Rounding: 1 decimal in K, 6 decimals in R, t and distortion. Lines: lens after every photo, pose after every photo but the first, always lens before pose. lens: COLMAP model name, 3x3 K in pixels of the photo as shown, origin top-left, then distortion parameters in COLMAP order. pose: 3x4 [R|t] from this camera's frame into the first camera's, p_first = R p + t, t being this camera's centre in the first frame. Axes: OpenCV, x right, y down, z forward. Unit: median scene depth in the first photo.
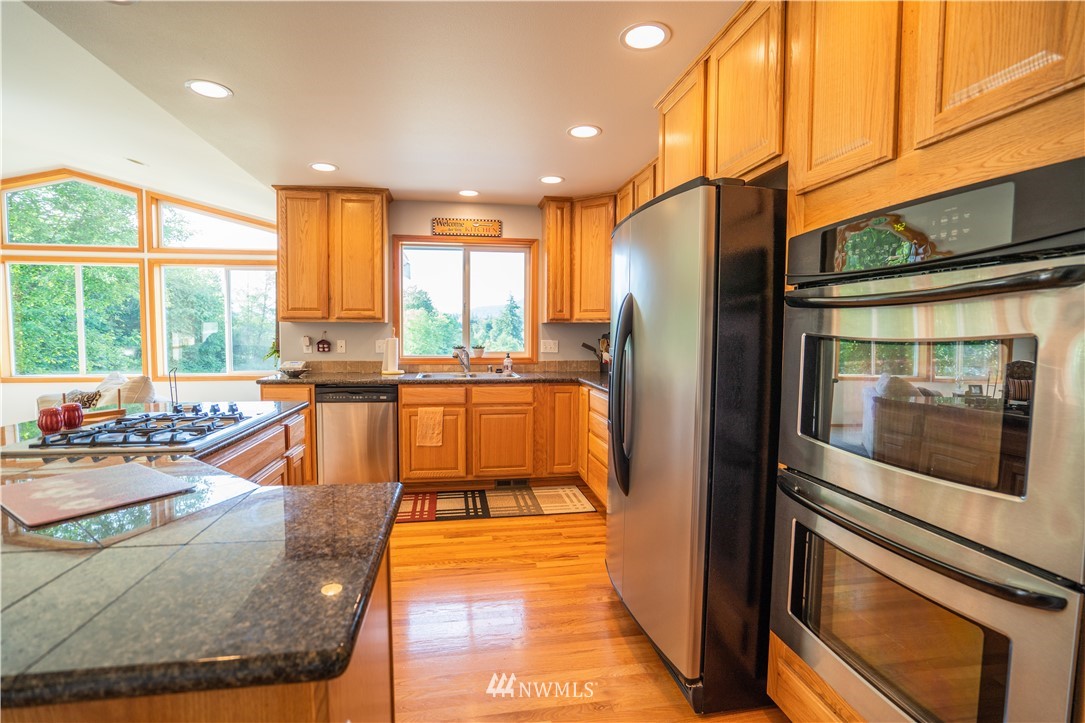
lens RADIAL K [[492.8, 0, 538.9], [0, 492.8, 361.5], [0, 0, 1]] dist [-0.024565, 0.002050]
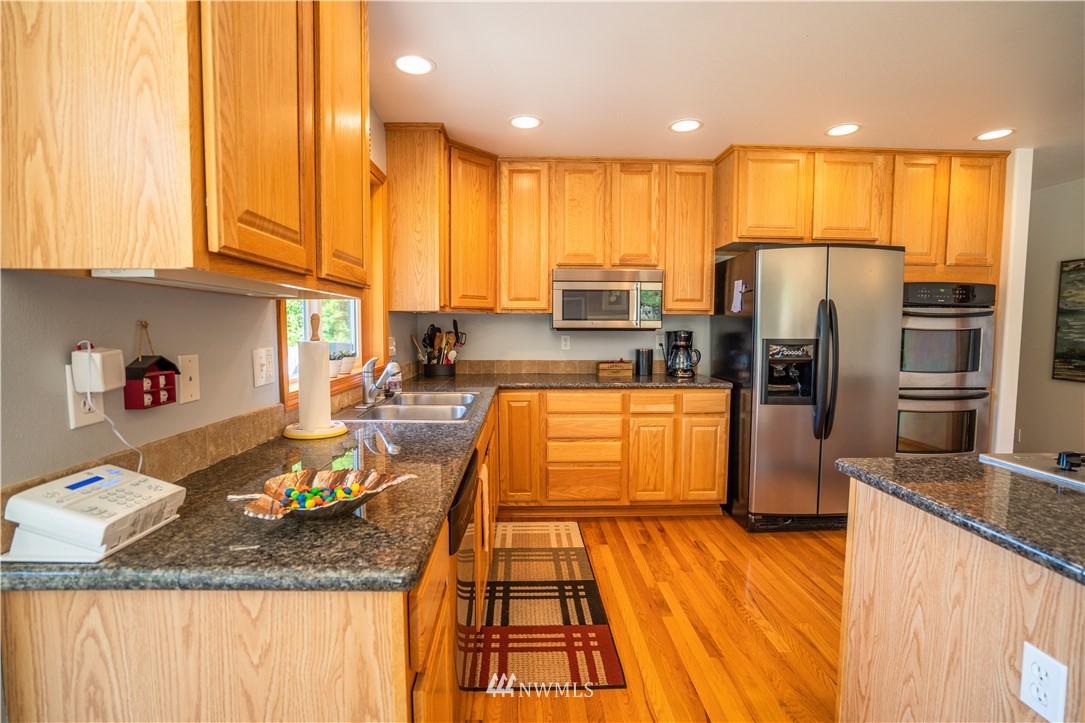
lens RADIAL K [[492.8, 0, 539.0], [0, 492.8, 362.3], [0, 0, 1]] dist [-0.024565, 0.002050]
pose [[0.134502, -0.075151, 0.988059, -0.764643], [0.051329, 0.996310, 0.068791, -0.056811], [-0.989583, 0.041464, 0.137863, 0.920806]]
